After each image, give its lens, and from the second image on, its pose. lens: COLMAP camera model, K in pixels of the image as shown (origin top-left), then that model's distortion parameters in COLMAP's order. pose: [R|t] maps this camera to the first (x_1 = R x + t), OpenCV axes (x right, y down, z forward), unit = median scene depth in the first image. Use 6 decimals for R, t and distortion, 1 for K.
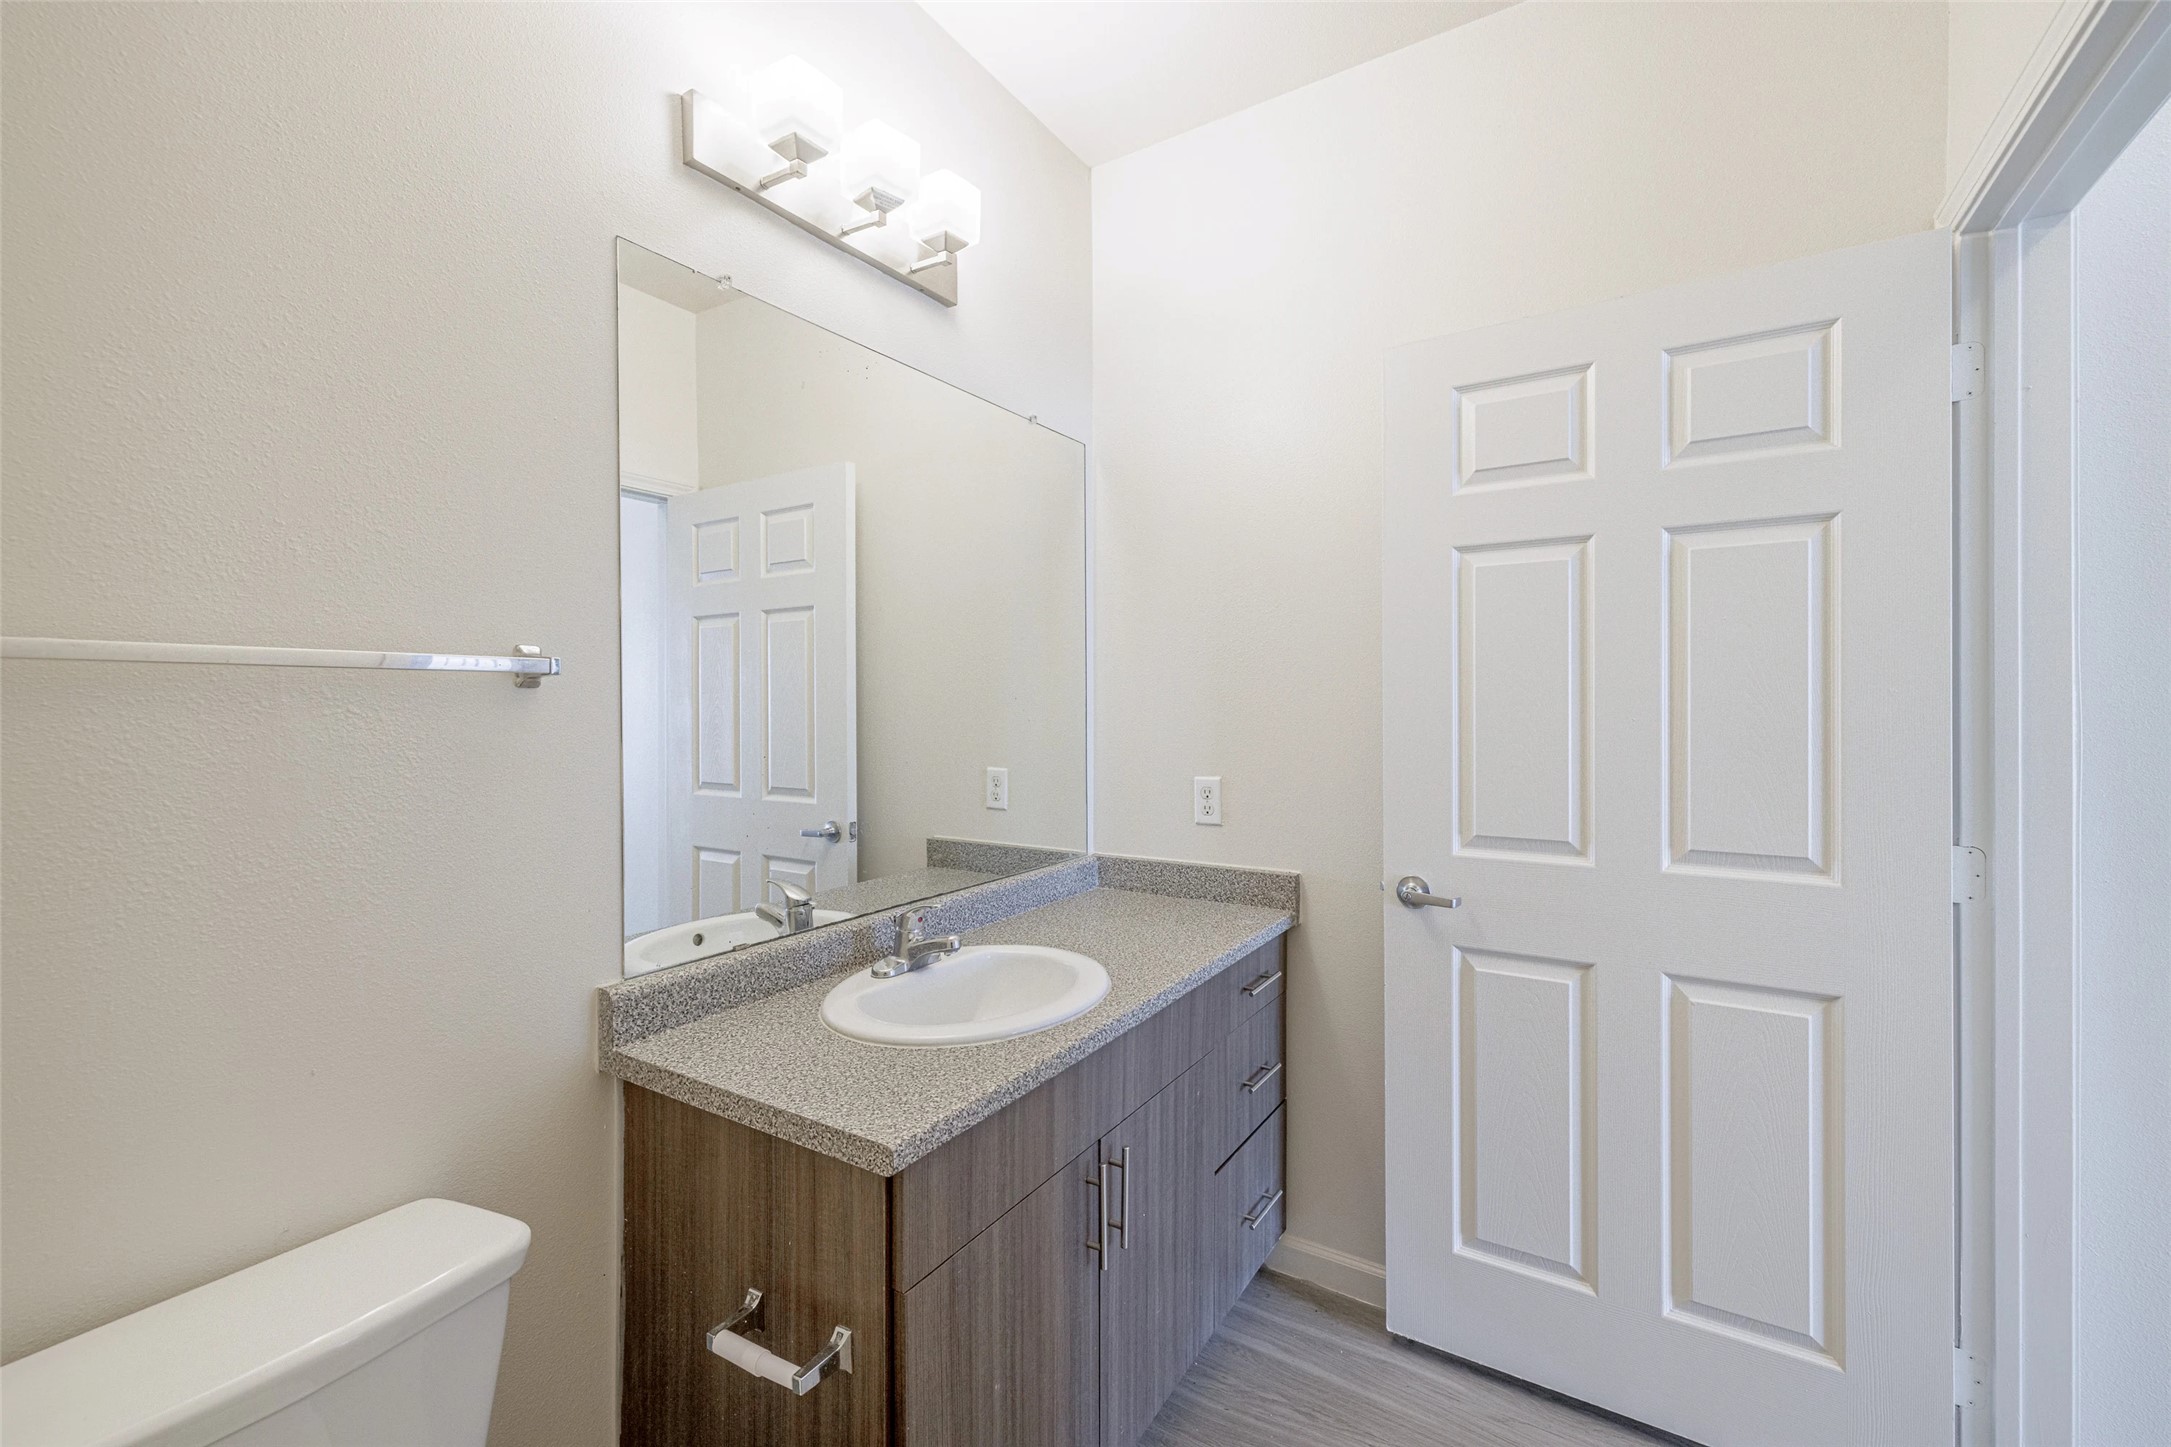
lens RADIAL K [[904.7, 0, 1088.1], [0, 904.7, 713.6], [0, 0, 1]] dist [-0.000353, -0.000028]
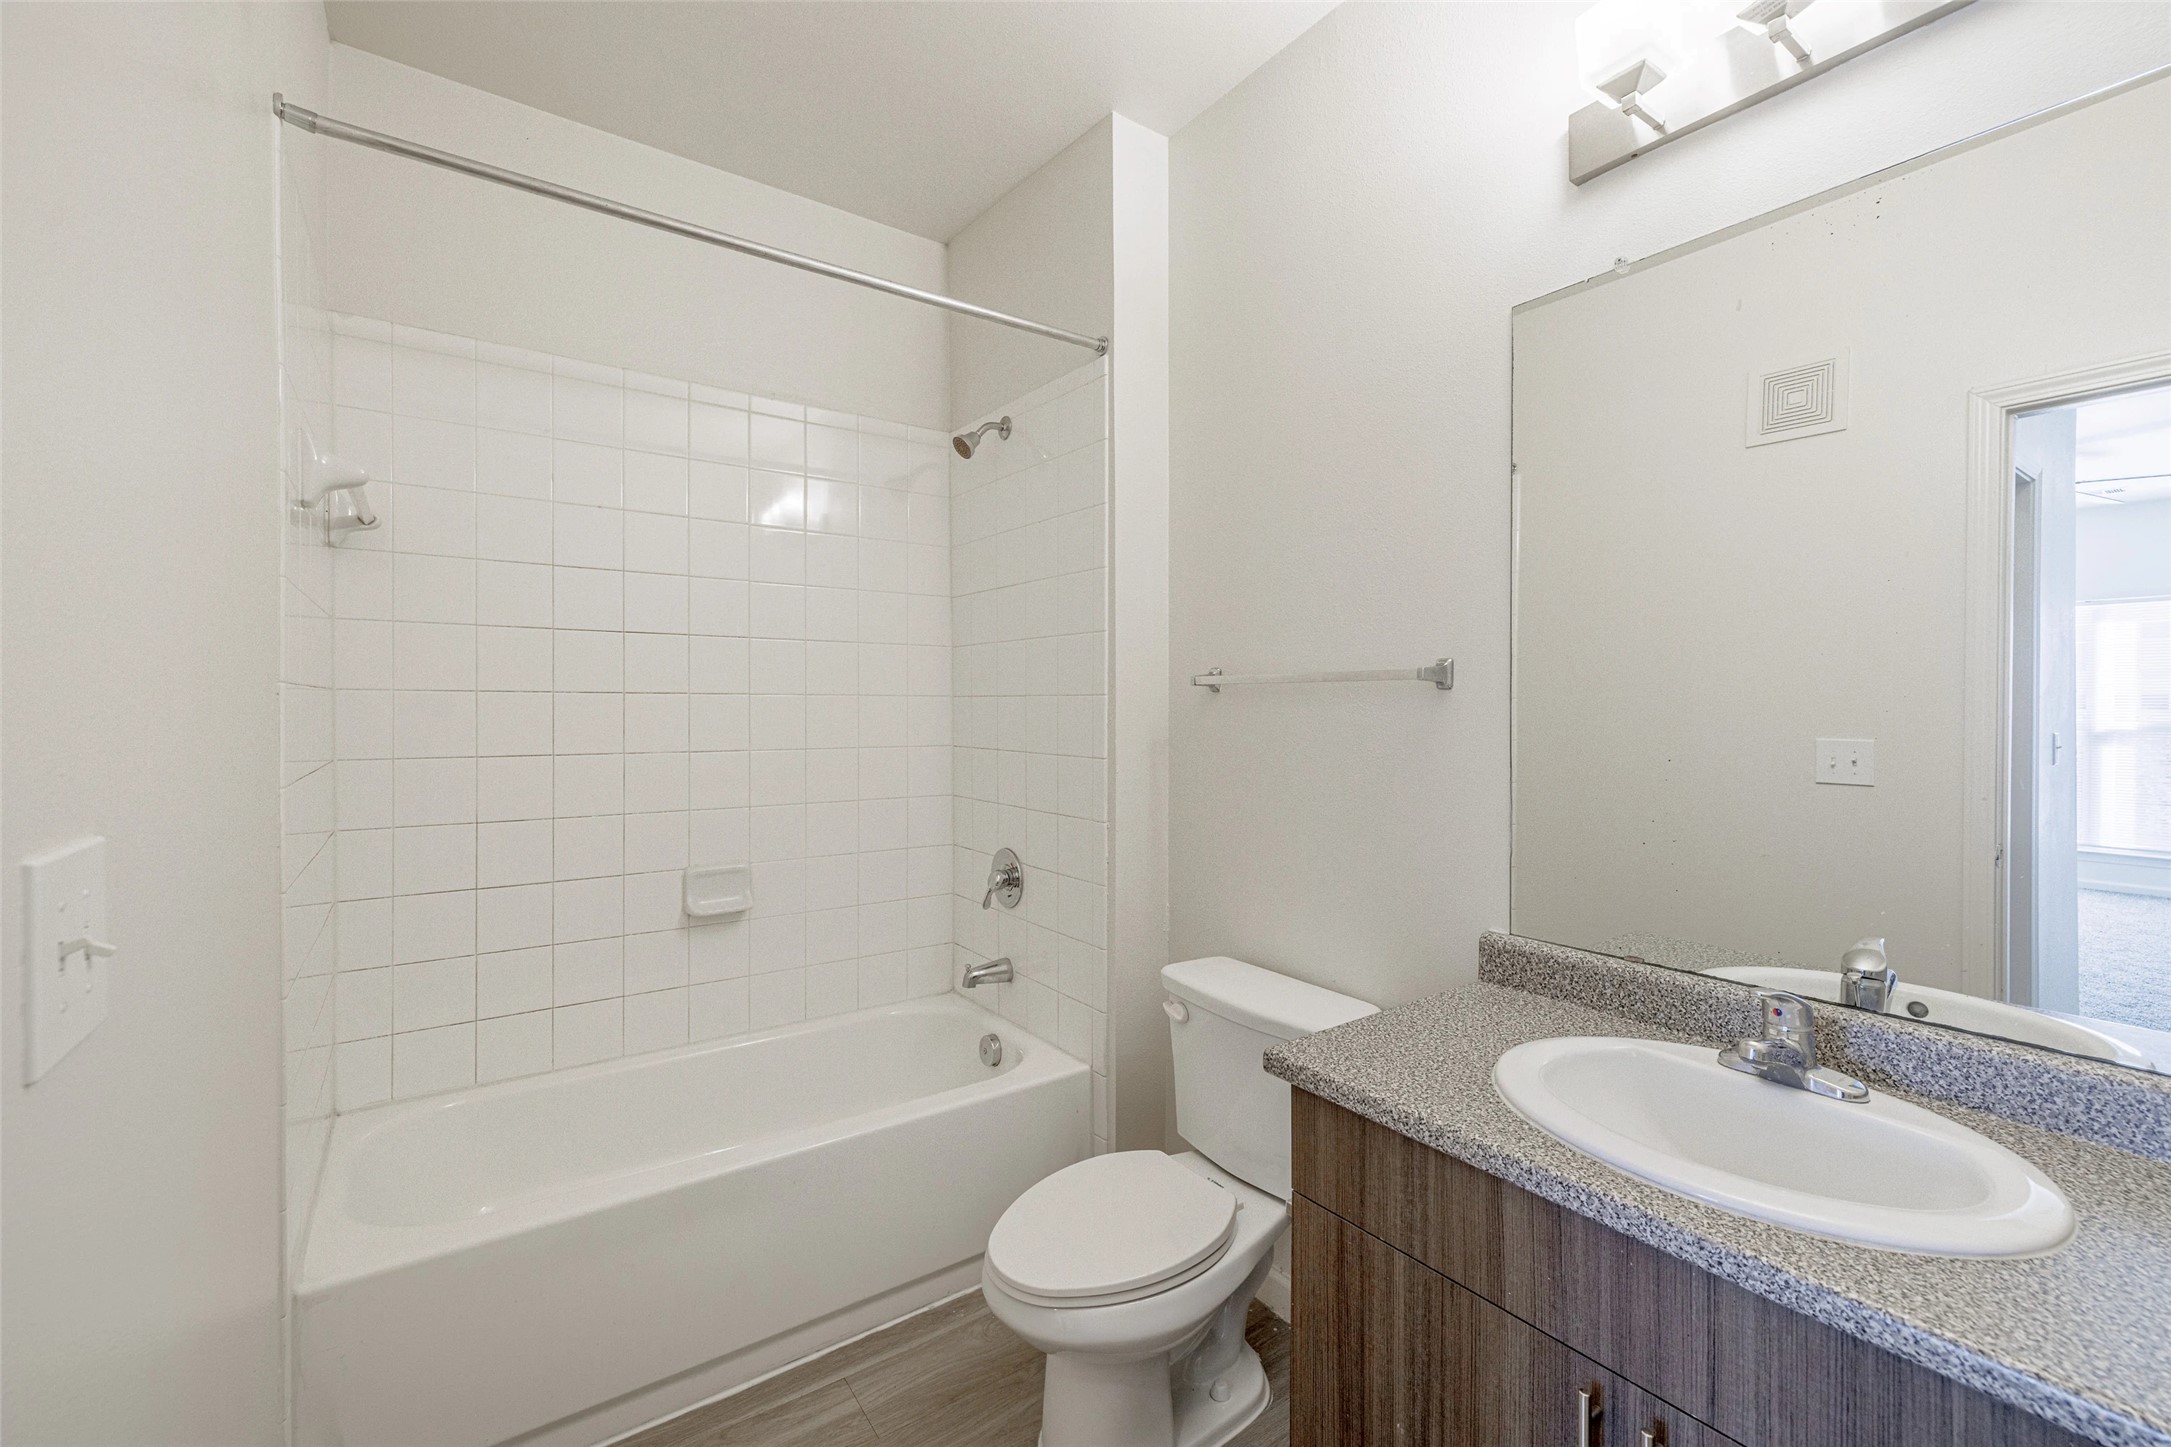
lens RADIAL K [[904.7, 0, 1088.1], [0, 904.7, 713.6], [0, 0, 1]] dist [-0.000353, -0.000028]
pose [[-0.385380, 0.009652, -0.922708, 0.784633], [-0.004731, 0.999911, 0.012436, -0.006520], [0.922746, 0.009158, -0.385300, 0.938051]]
